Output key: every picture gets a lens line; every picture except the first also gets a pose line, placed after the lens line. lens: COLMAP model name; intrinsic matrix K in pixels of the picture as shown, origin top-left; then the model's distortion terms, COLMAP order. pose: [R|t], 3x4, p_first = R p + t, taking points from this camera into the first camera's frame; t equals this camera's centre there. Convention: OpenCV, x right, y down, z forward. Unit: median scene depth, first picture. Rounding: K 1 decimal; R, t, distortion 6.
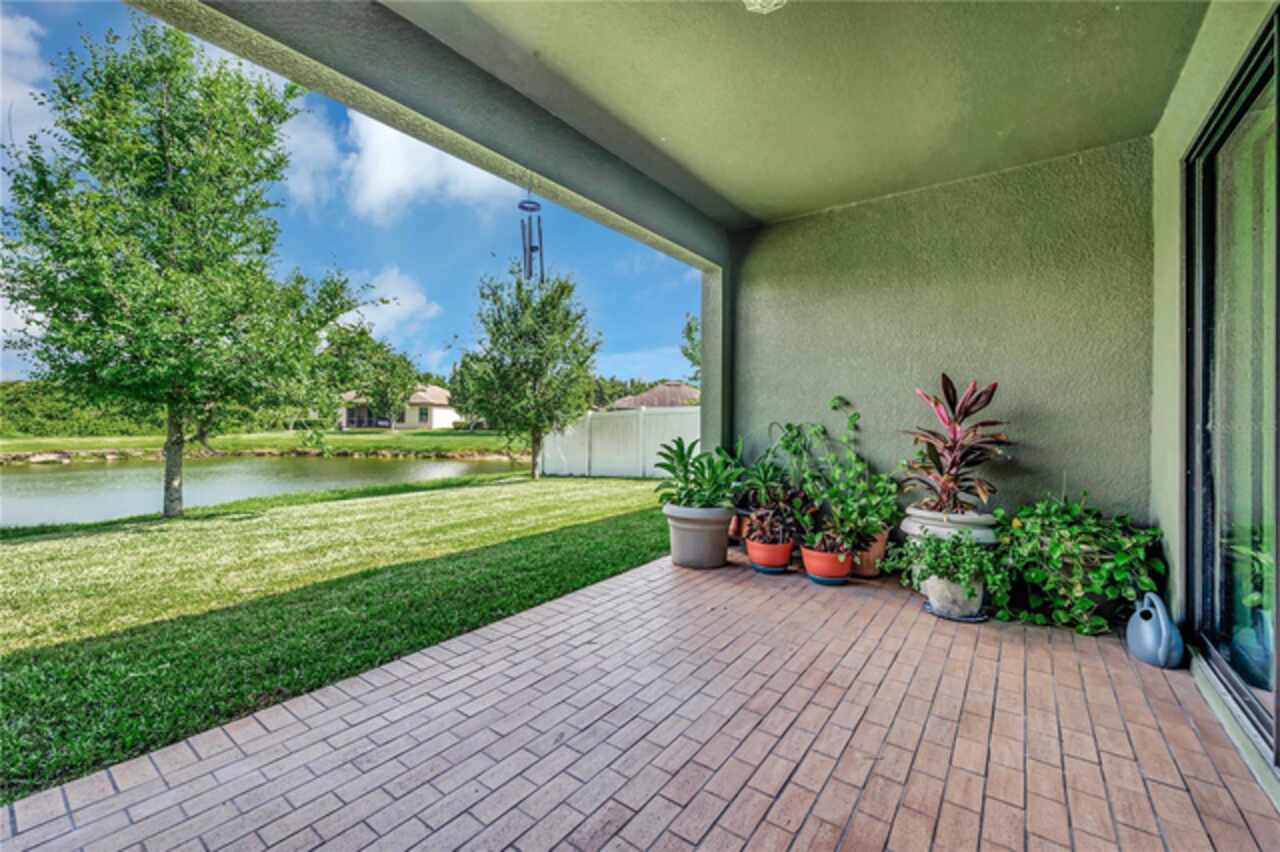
lens RADIAL K [[512.0, 0, 634.2], [0, 512.0, 416.3], [0, 0, 1]] dist [-0.001308, 0.000448]
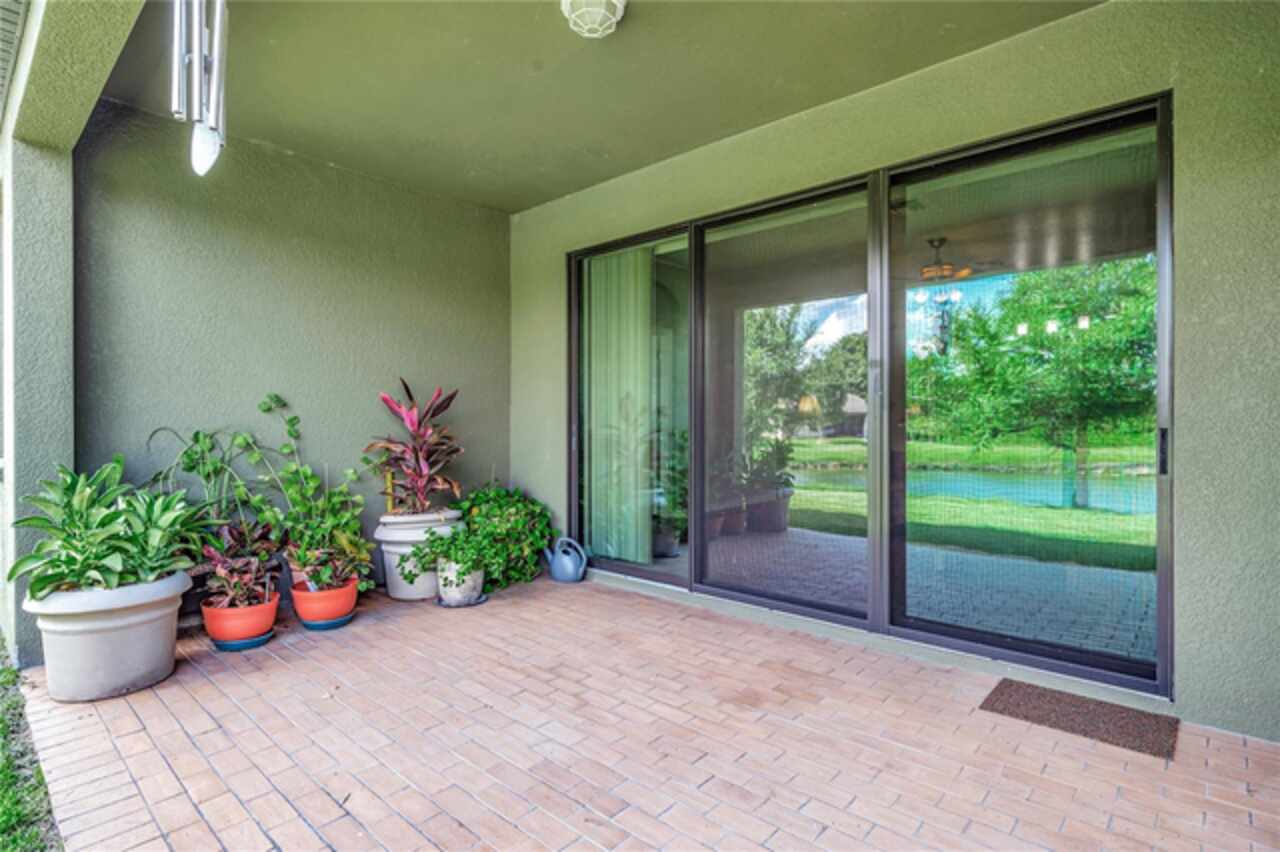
lens RADIAL K [[639.7, 0, 633.6], [0, 639.7, 427.1], [0, 0, 1]] dist [-0.002959, -0.000040]
pose [[0.102428, -0.019779, 0.994544, -0.656286], [-0.007839, 0.999755, 0.020690, -0.018701], [-0.994710, -0.009915, 0.102248, 0.474052]]
